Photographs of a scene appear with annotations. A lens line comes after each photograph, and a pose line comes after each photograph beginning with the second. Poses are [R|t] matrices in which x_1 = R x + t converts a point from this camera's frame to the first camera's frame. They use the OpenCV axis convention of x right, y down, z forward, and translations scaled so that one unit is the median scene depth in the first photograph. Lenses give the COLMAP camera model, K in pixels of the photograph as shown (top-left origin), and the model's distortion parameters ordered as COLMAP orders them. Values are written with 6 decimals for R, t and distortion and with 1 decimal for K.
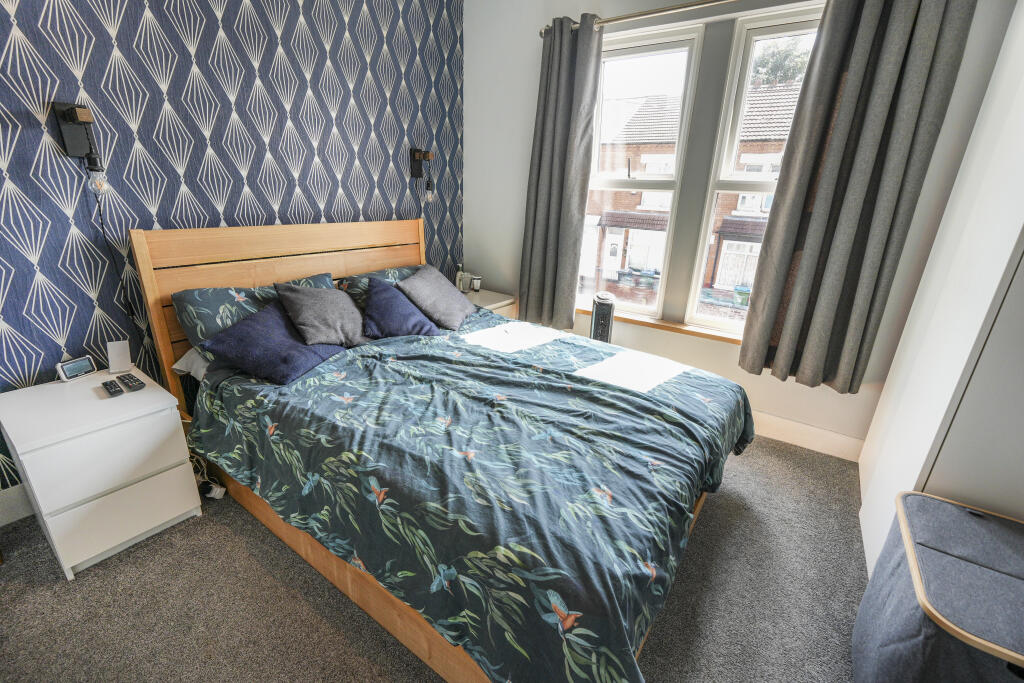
lens RADIAL K [[436.1, 0, 515.7], [0, 436.1, 341.1], [0, 0, 1]] dist [-0.002258, -0.000399]
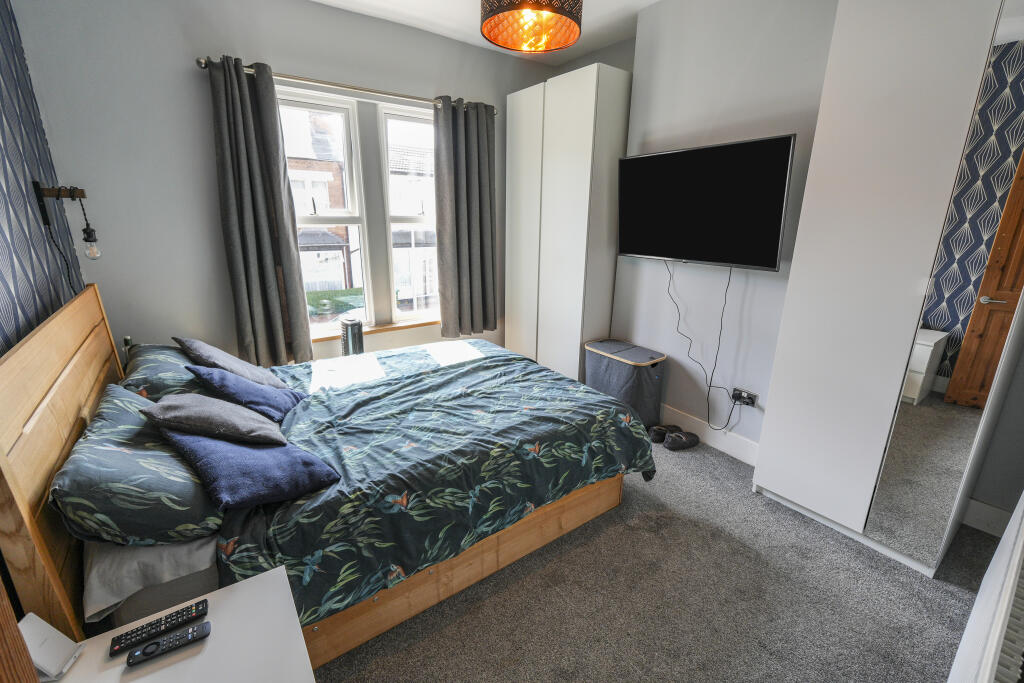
lens RADIAL K [[436.1, 0, 516.3], [0, 436.1, 338.0], [0, 0, 1]] dist [-0.002258, -0.000399]
pose [[0.324035, -0.292932, 0.899551, -1.144587], [0.305289, 0.932363, 0.193646, -0.232111], [-0.895433, 0.211875, 0.391547, 0.277749]]
